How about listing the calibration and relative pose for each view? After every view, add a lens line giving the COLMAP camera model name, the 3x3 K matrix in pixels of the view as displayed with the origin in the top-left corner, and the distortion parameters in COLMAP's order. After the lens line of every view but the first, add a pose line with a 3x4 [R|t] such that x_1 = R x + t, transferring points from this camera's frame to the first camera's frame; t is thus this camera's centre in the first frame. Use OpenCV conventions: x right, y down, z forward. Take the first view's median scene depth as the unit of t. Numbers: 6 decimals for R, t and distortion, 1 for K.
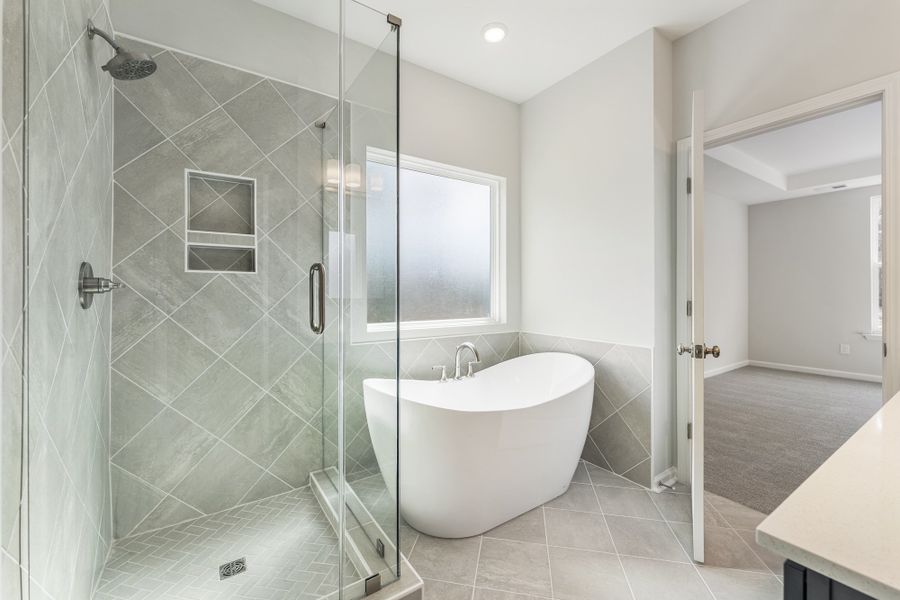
lens RADIAL K [[367.2, 0, 448.2], [0, 367.2, 294.0], [0, 0, 1]] dist [0.000252, -0.000215]
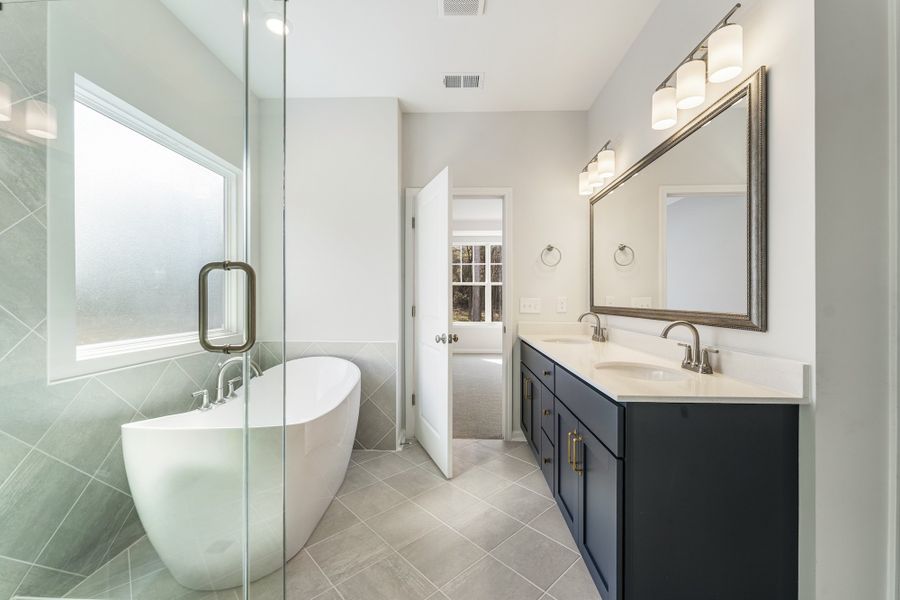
lens RADIAL K [[357.6, 0, 450.0], [0, 357.6, 300.0], [0, 0, 1]] dist [-0.000519, -0.000001]
pose [[0.580721, -0.000143, 0.814102, -0.366434], [-0.001156, 0.999999, 0.001000, -0.005306], [-0.814102, -0.001522, 0.580721, 0.102650]]
